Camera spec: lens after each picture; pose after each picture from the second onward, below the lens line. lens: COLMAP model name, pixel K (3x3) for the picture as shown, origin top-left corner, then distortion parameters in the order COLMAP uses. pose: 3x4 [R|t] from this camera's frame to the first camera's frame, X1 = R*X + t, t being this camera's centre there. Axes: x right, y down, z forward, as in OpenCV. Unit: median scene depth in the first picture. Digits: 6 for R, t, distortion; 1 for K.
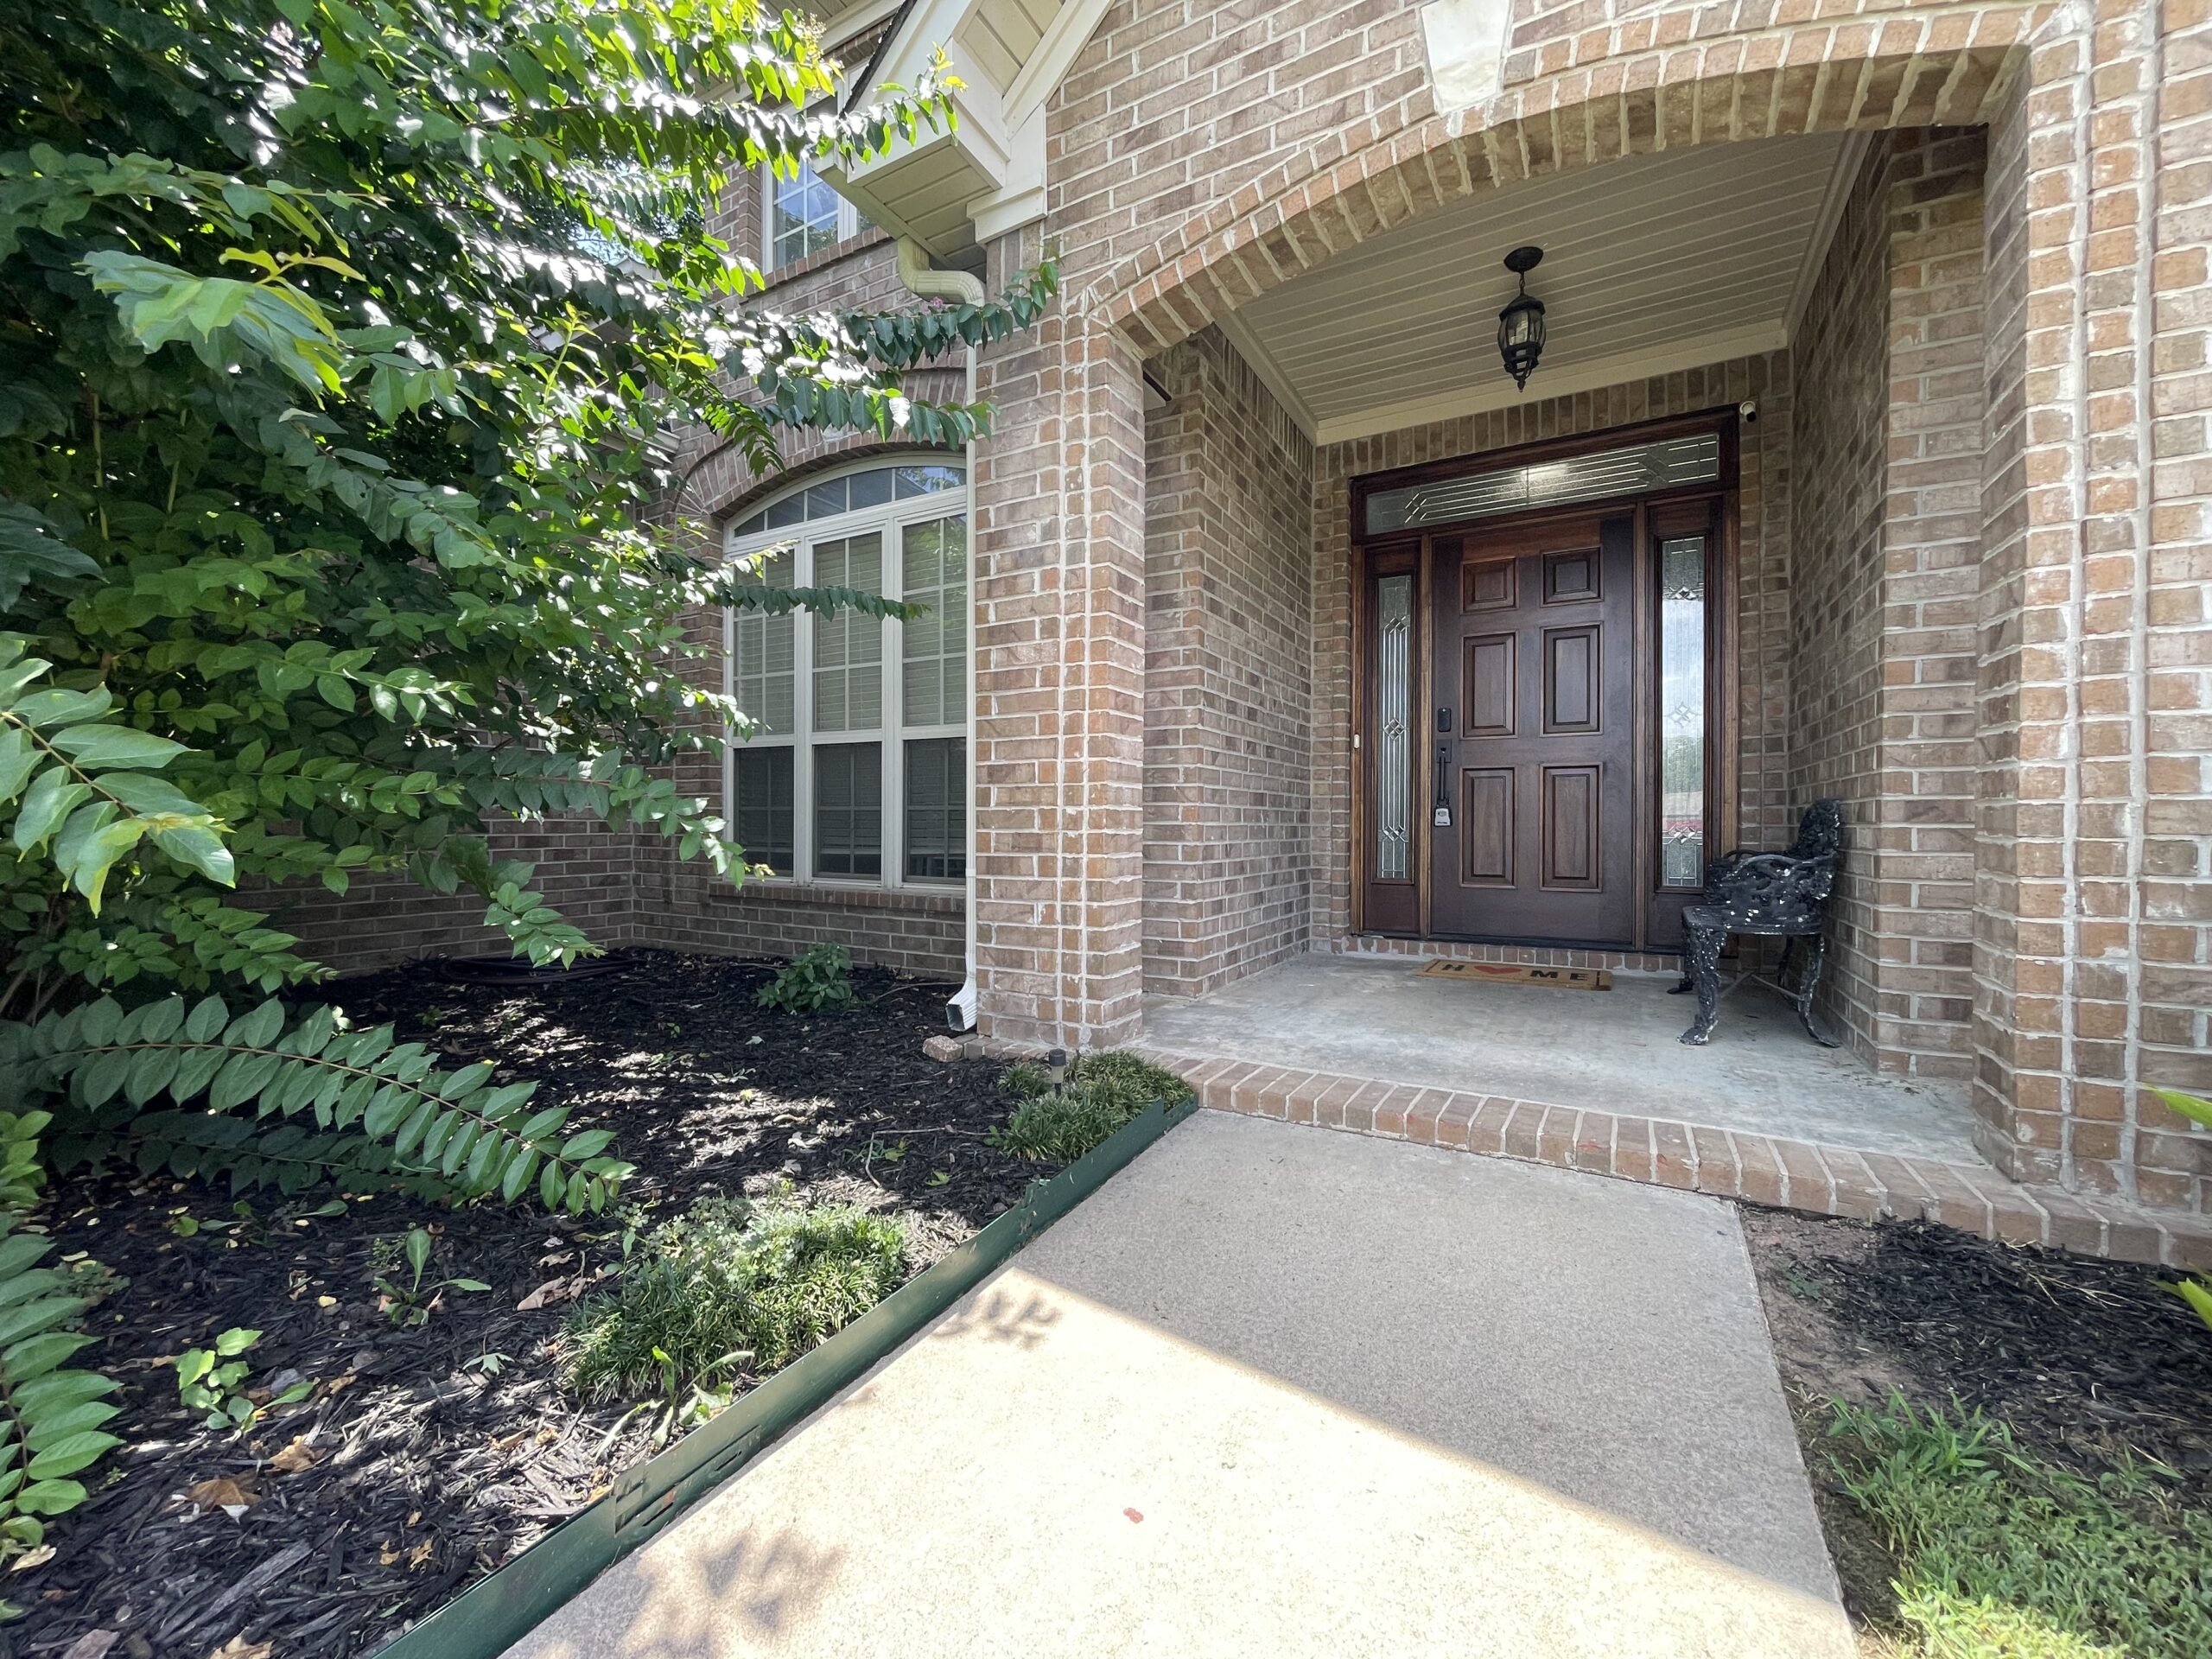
lens RADIAL K [[884.5, 0, 1106.0], [0, 884.5, 829.5], [0, 0, 1]] dist [0.002646, 0.000863]
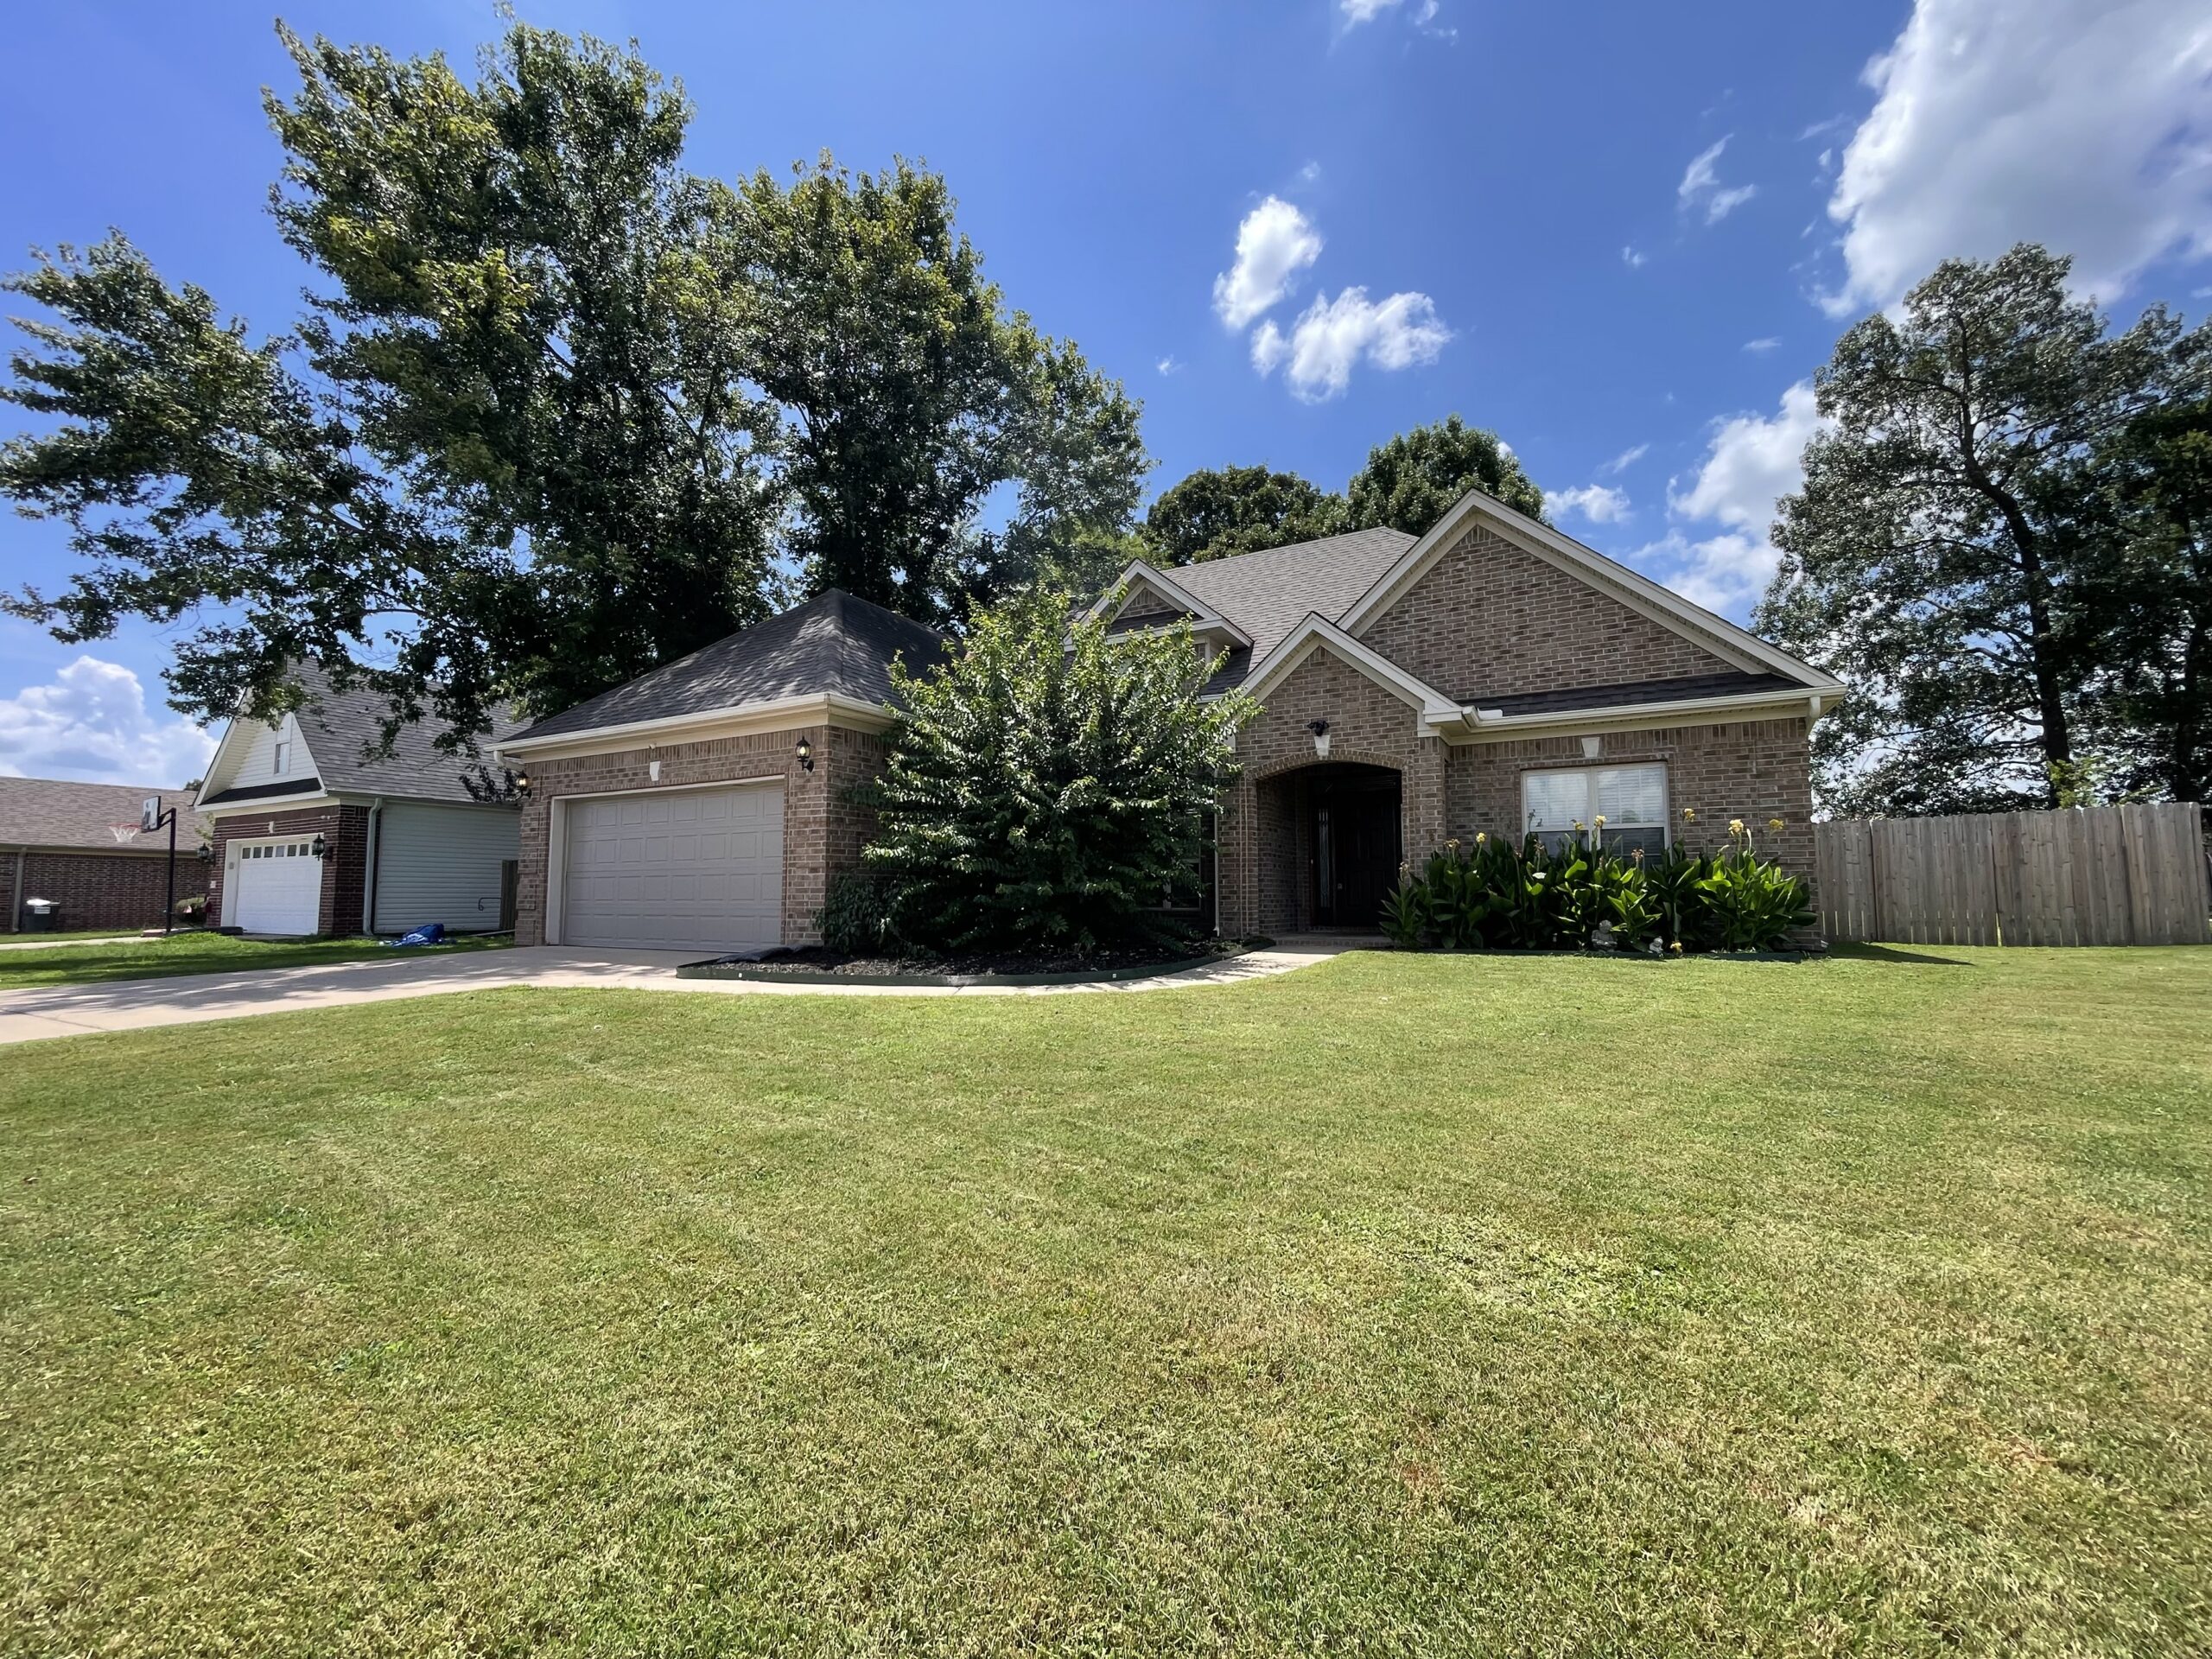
lens RADIAL K [[884.5, 0, 1106.0], [0, 884.5, 829.5], [0, 0, 1]] dist [0.002646, 0.000863]
pose [[0.999935, -0.003254, 0.010903, -0.562815], [0.004144, 0.996569, -0.082658, 0.046918], [-0.010596, 0.082698, 0.996518, -2.495339]]
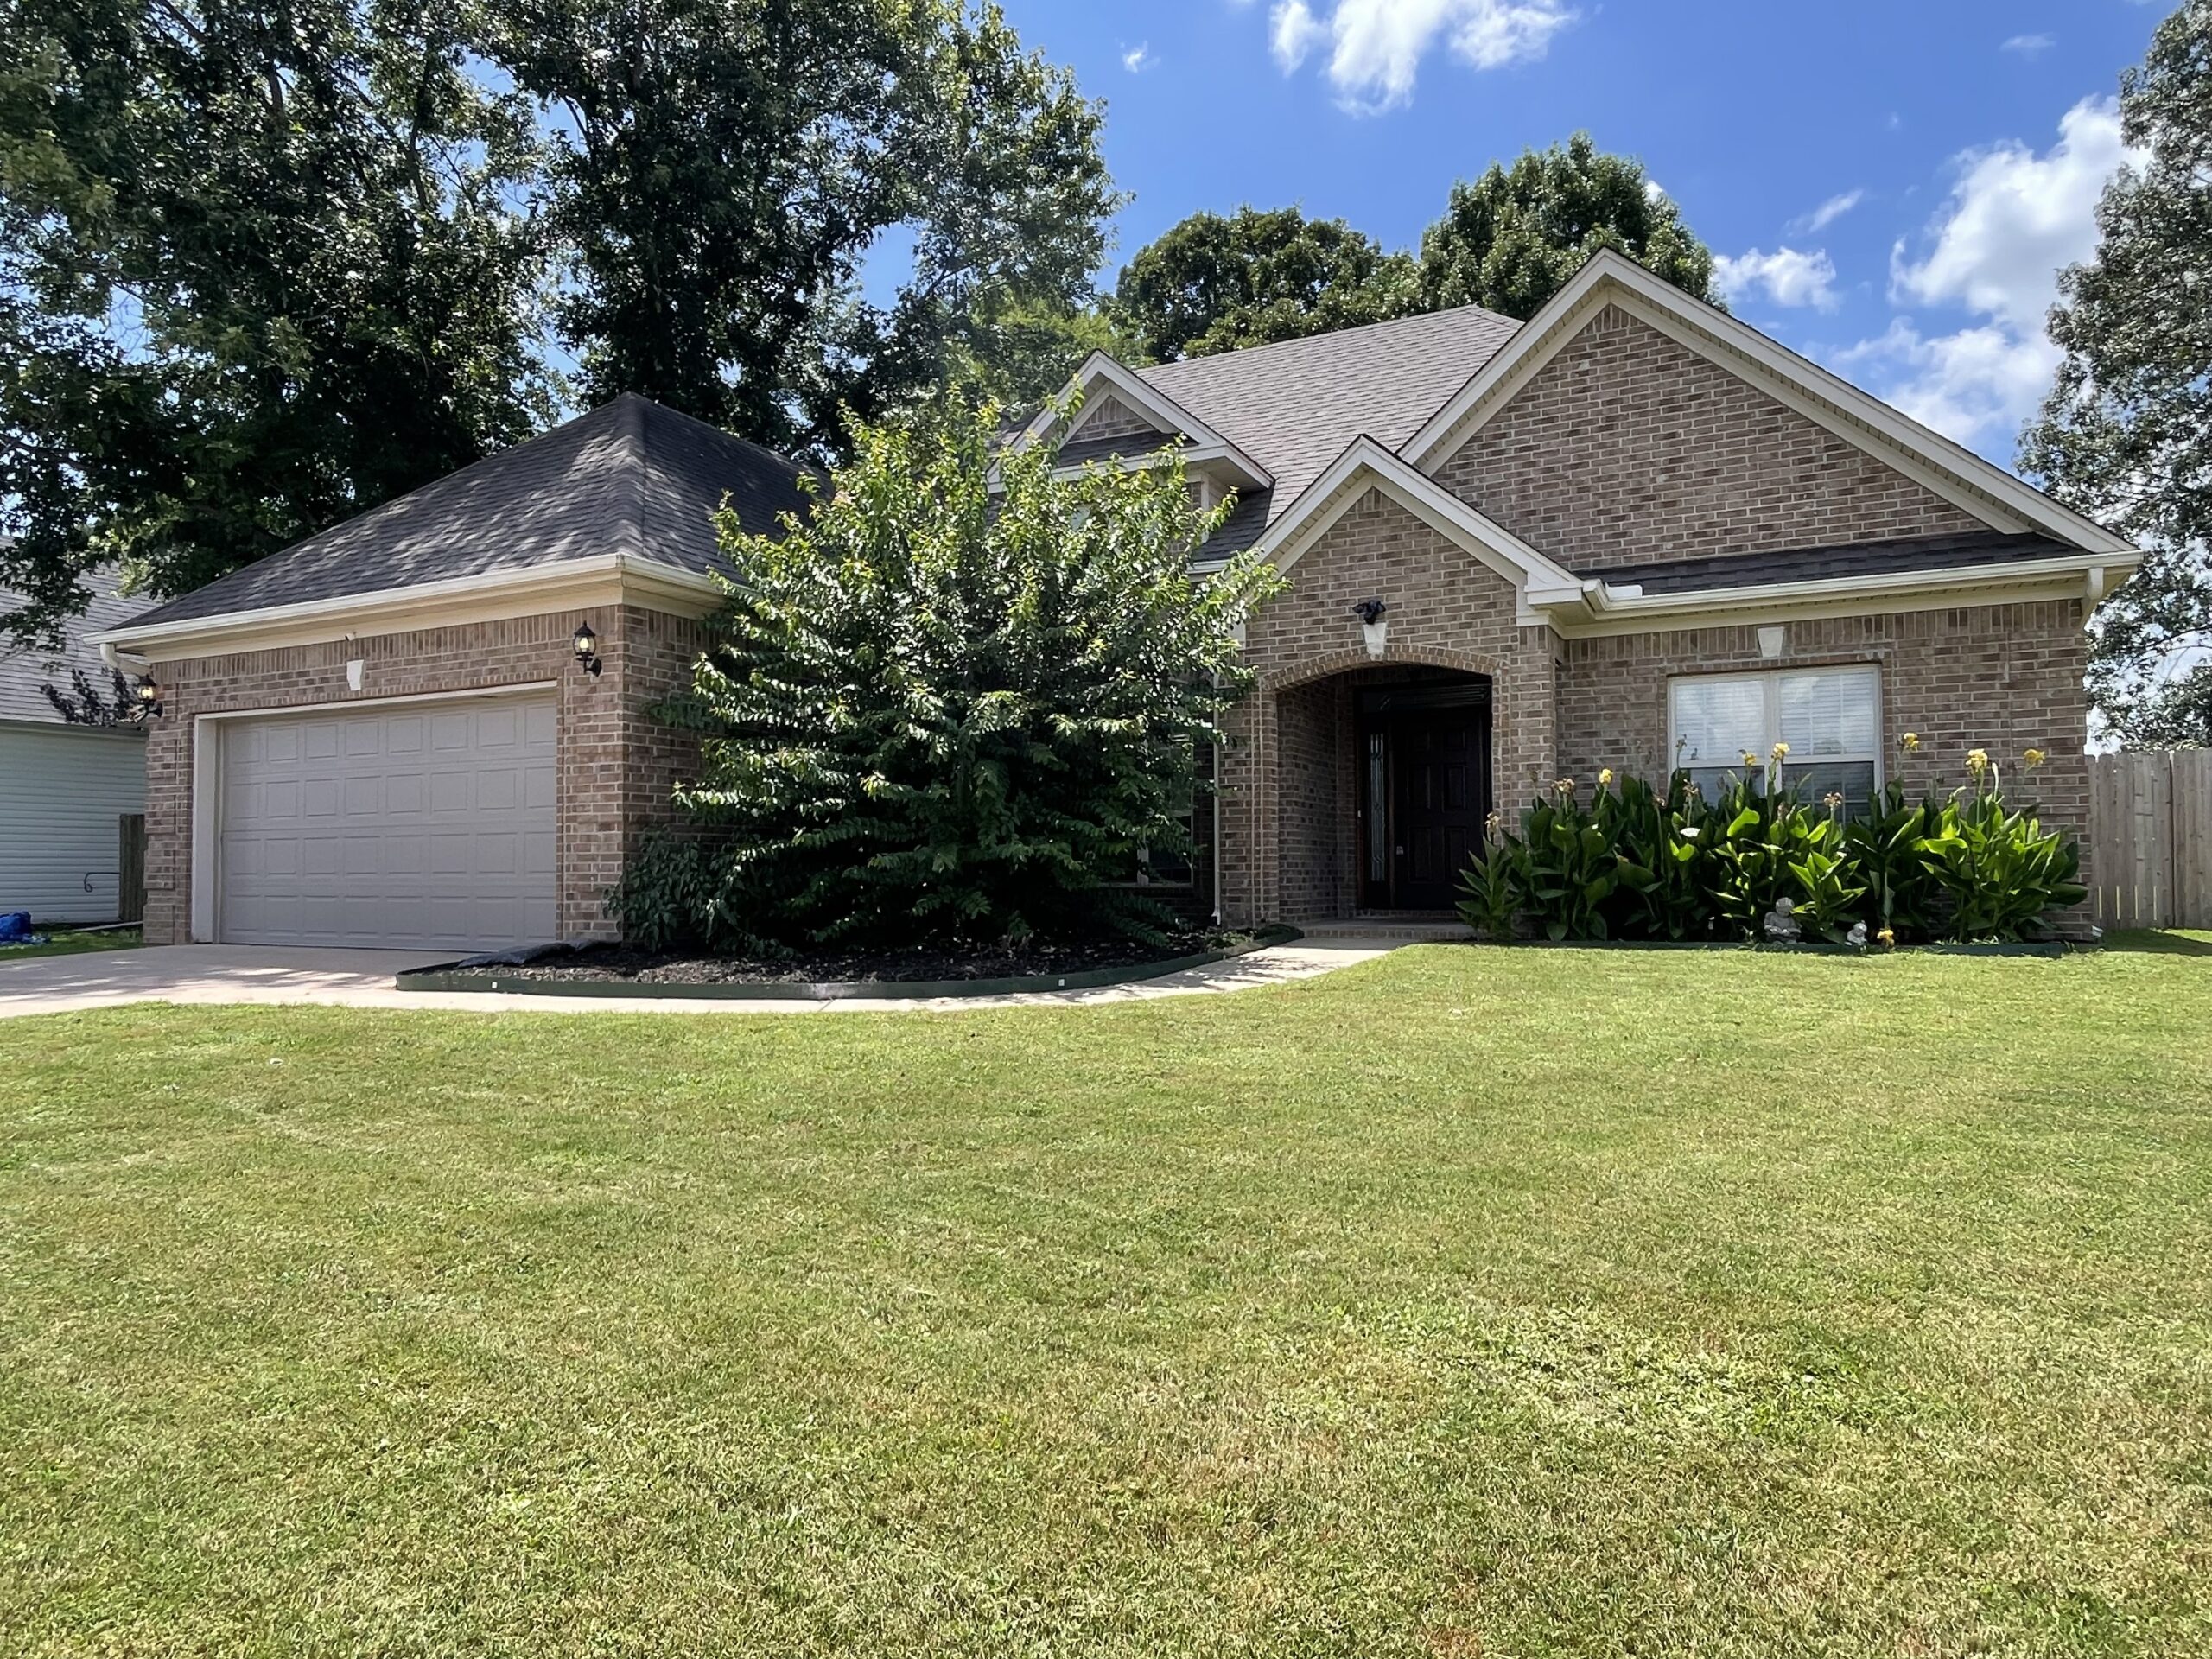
lens RADIAL K [[1336.6, 0, 1101.4], [0, 1336.6, 832.9], [0, 0, 1]] dist [0.003153, -0.001097]
pose [[0.998947, -0.006024, 0.045479, -0.552858], [0.007566, 0.999400, -0.033800, 0.054369], [-0.045249, 0.034108, 0.998393, -2.508013]]
